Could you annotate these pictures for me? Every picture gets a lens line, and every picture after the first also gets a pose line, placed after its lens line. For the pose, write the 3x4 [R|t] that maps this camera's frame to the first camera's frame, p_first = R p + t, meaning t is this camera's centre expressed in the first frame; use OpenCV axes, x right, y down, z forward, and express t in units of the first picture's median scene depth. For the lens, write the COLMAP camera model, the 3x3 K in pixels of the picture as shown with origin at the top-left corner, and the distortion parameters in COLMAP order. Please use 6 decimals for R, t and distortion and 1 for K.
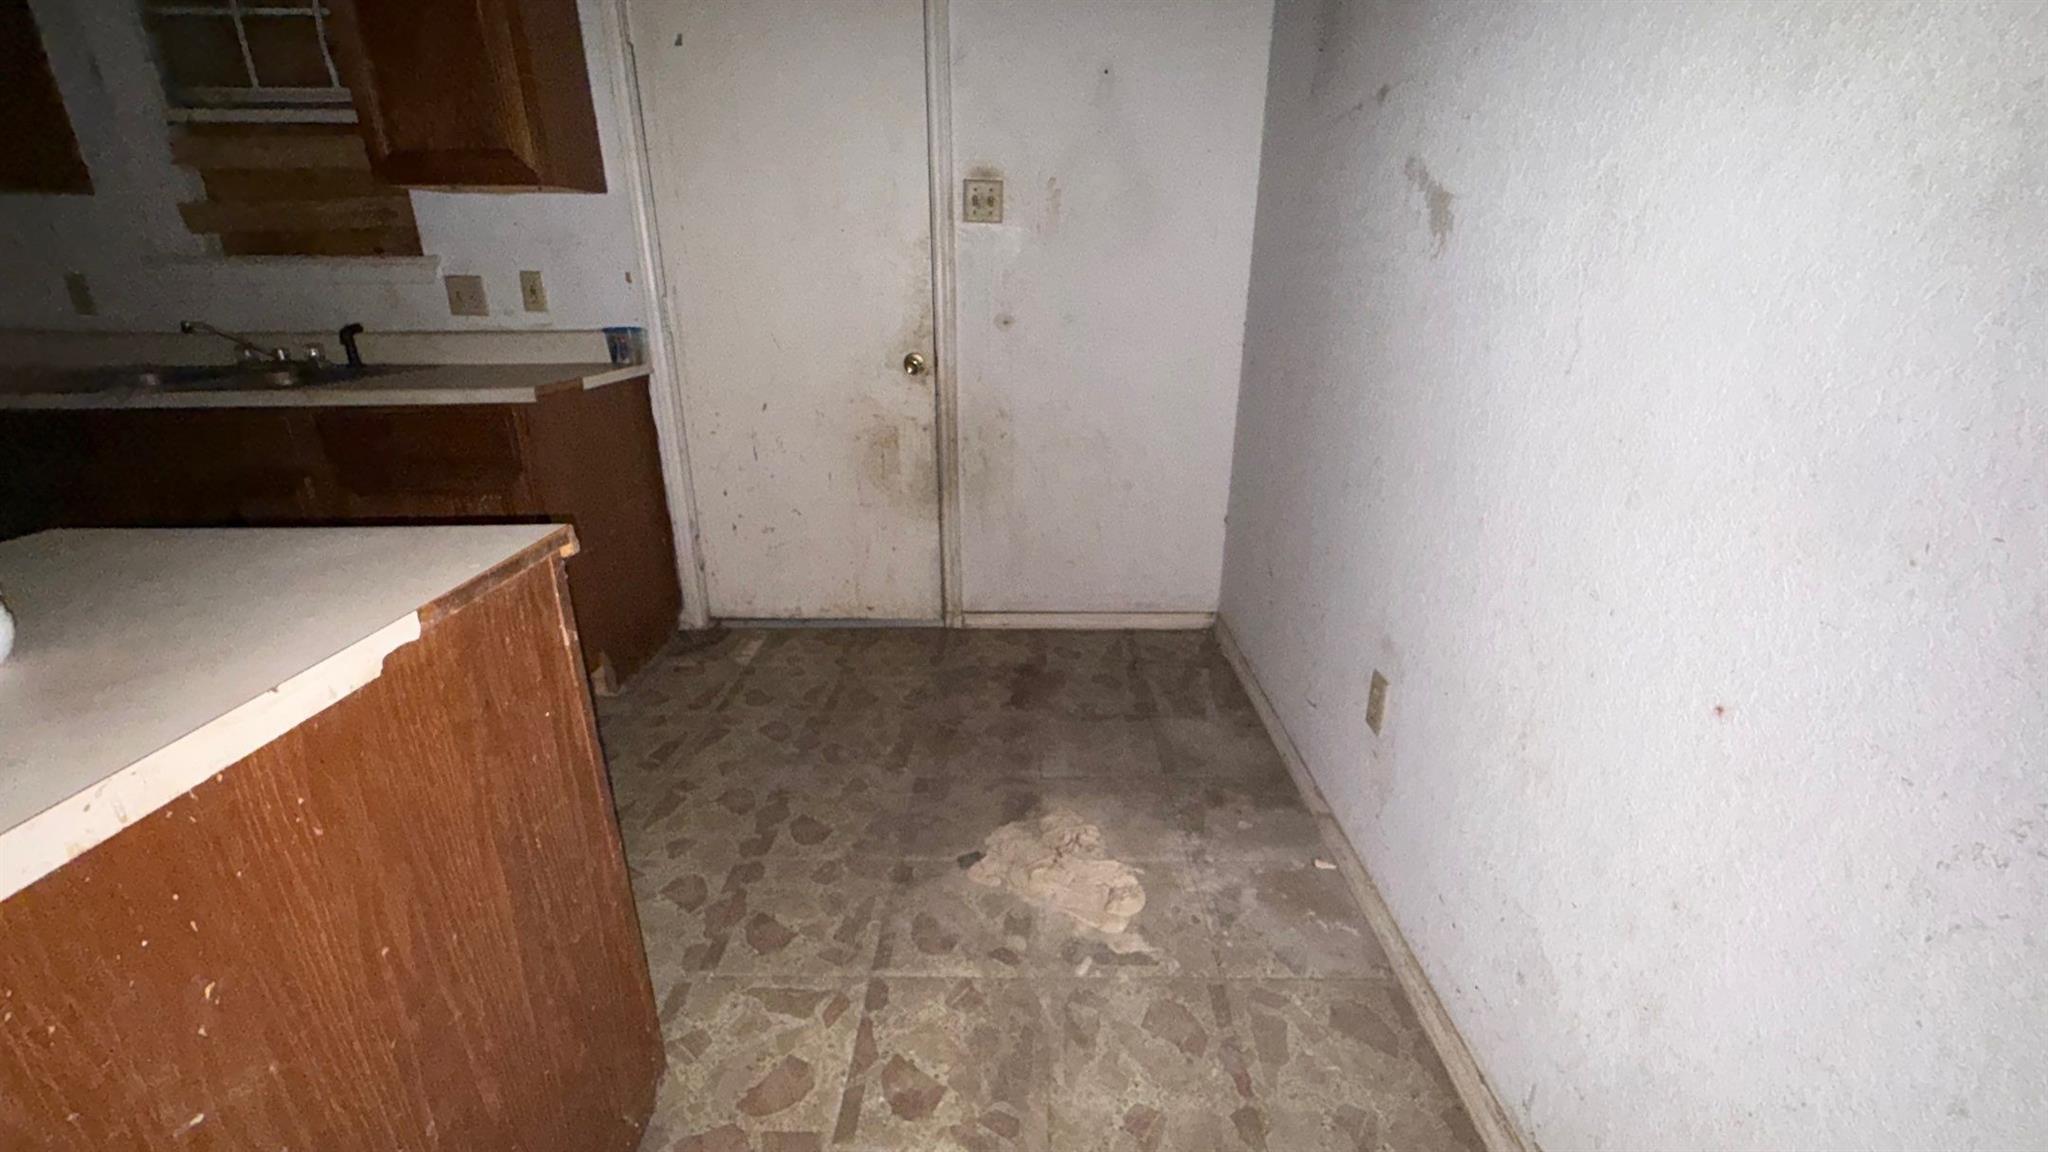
lens RADIAL K [[823.5, 0, 1027.0], [0, 823.5, 579.9], [0, 0, 1]] dist [0.003709, -0.000795]
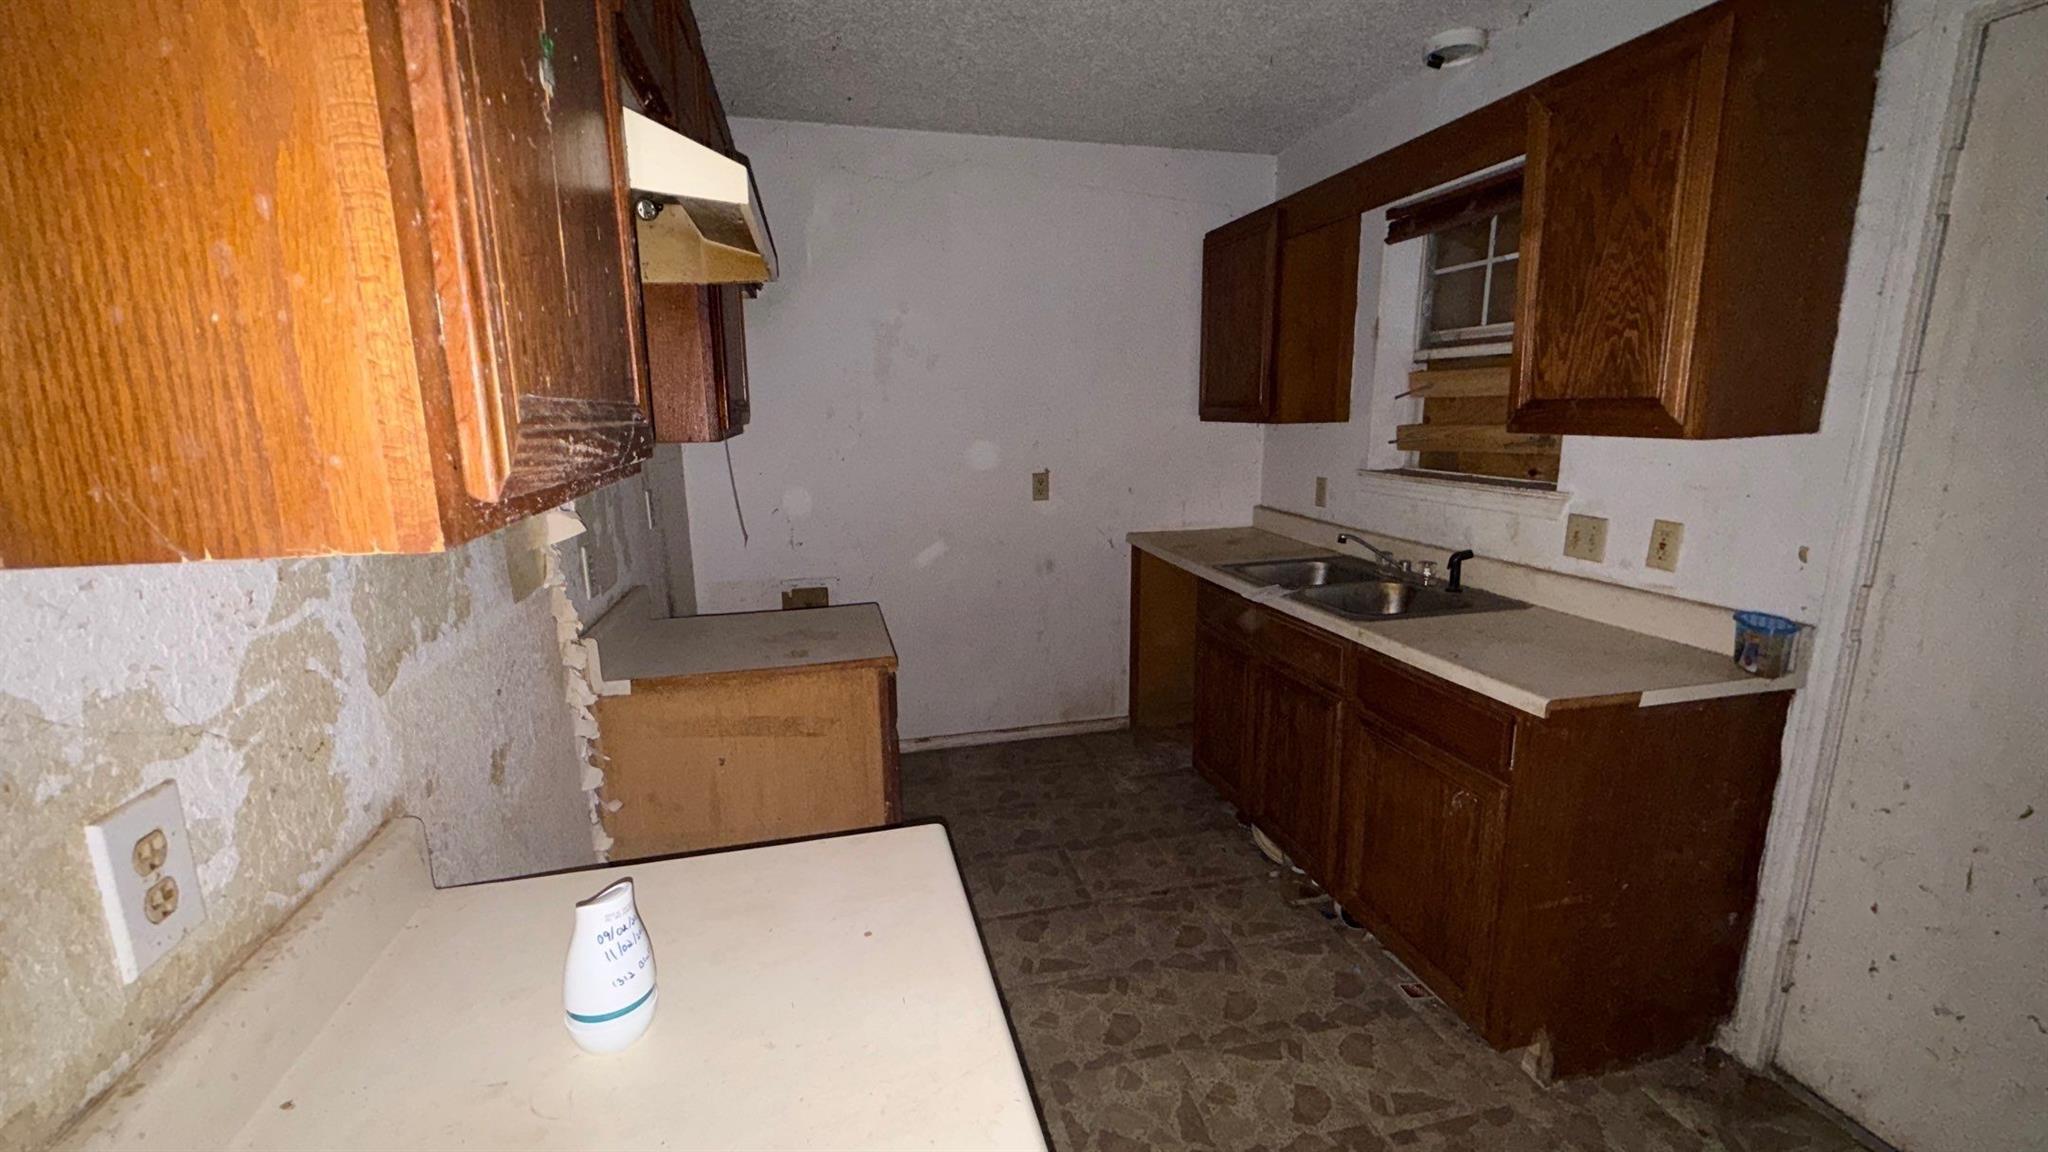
lens RADIAL K [[823.5, 0, 1022.5], [0, 823.5, 575.6], [0, 0, 1]] dist [0.003709, -0.000795]
pose [[0.242768, 0.195251, -0.950232, -0.003375], [-0.320965, 0.940534, 0.111257, -0.216465], [0.915448, 0.277982, 0.291000, 0.231505]]
